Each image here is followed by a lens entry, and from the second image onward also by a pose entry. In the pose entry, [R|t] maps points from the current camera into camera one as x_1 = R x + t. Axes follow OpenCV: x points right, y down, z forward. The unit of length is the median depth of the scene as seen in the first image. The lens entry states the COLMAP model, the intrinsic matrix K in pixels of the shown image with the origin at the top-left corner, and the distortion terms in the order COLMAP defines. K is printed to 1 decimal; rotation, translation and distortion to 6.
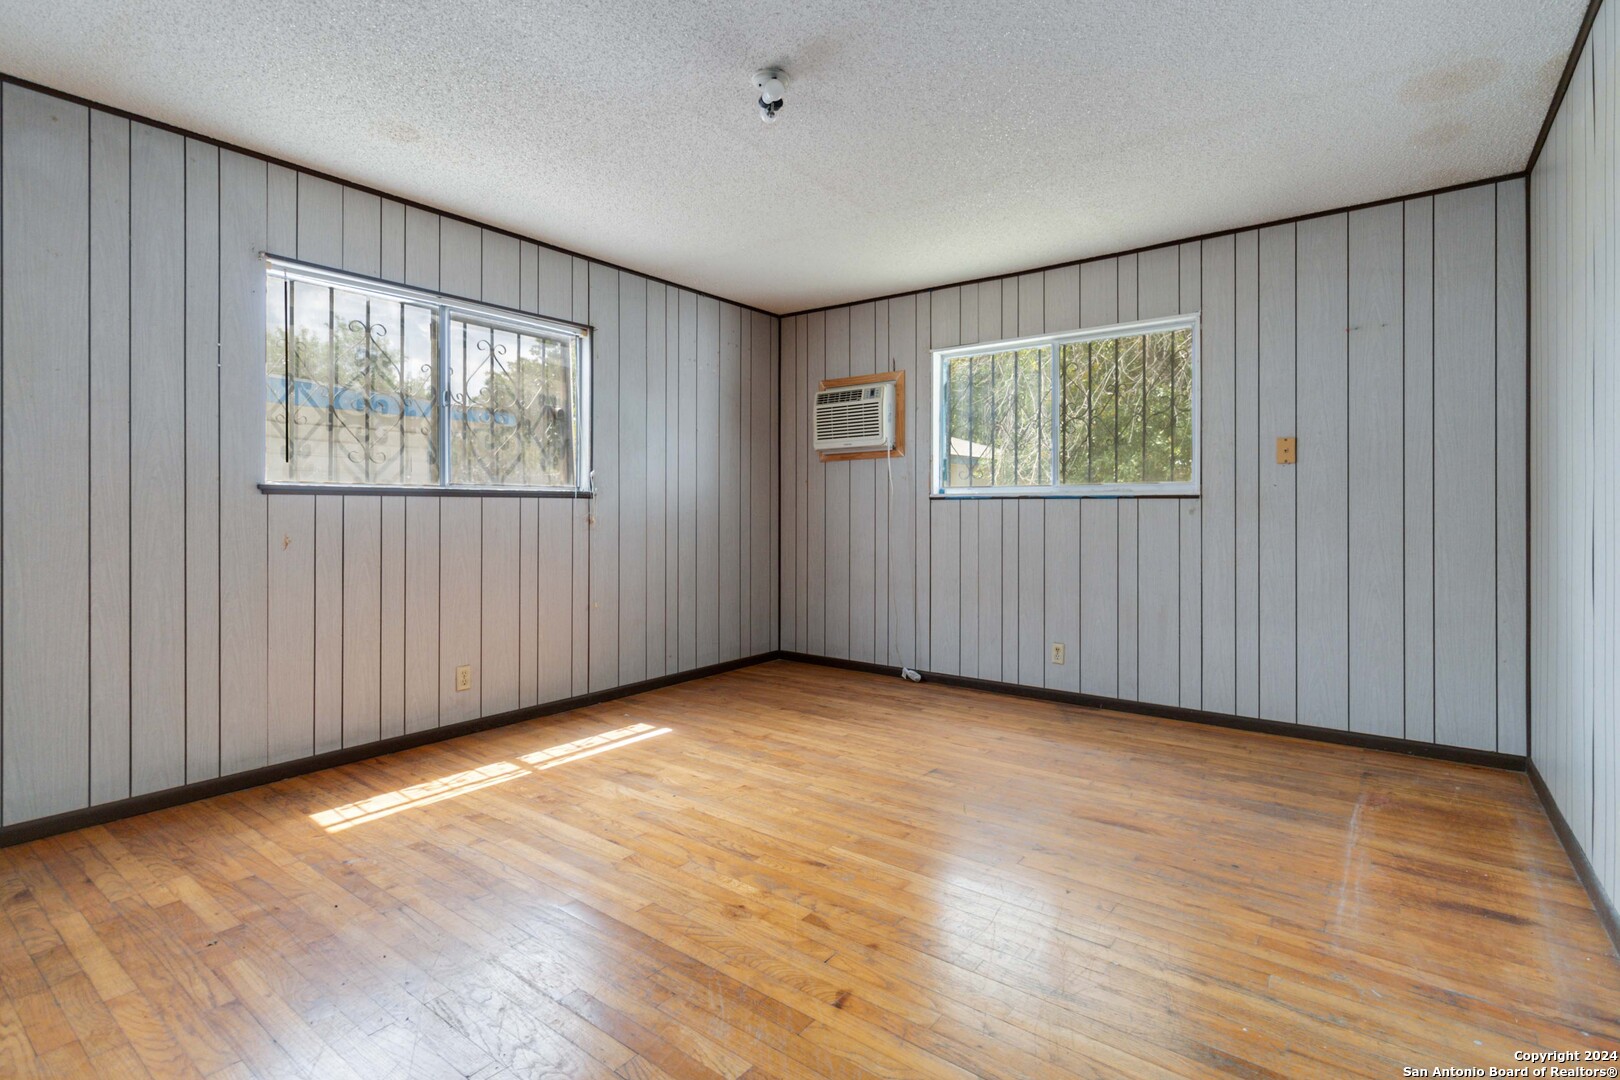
lens RADIAL K [[775.8, 0, 813.1], [0, 775.8, 528.8], [0, 0, 1]] dist [0.002590, -0.000055]
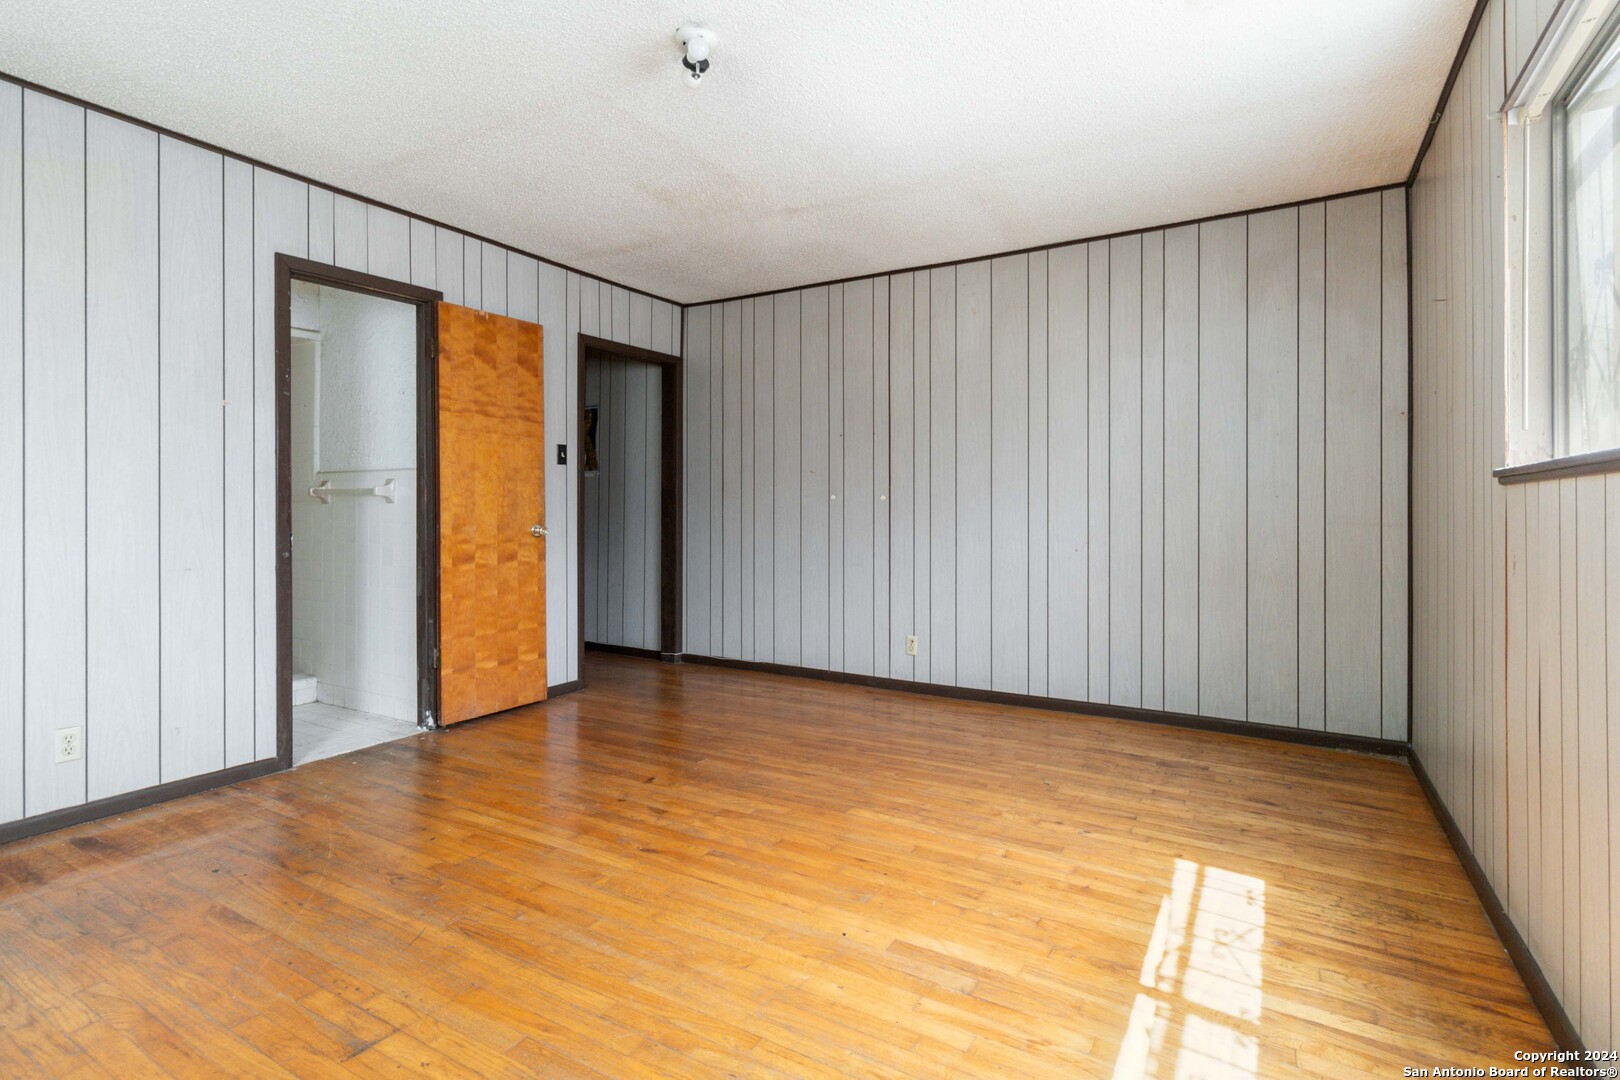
lens RADIAL K [[775.8, 0, 817.7], [0, 775.8, 499.5], [0, 0, 1]] dist [0.002590, -0.000055]
pose [[-0.991700, -0.003440, -0.128527, -0.069067], [-0.004327, 0.999969, 0.006627, -0.037426], [0.128500, 0.007128, -0.991684, 1.688724]]
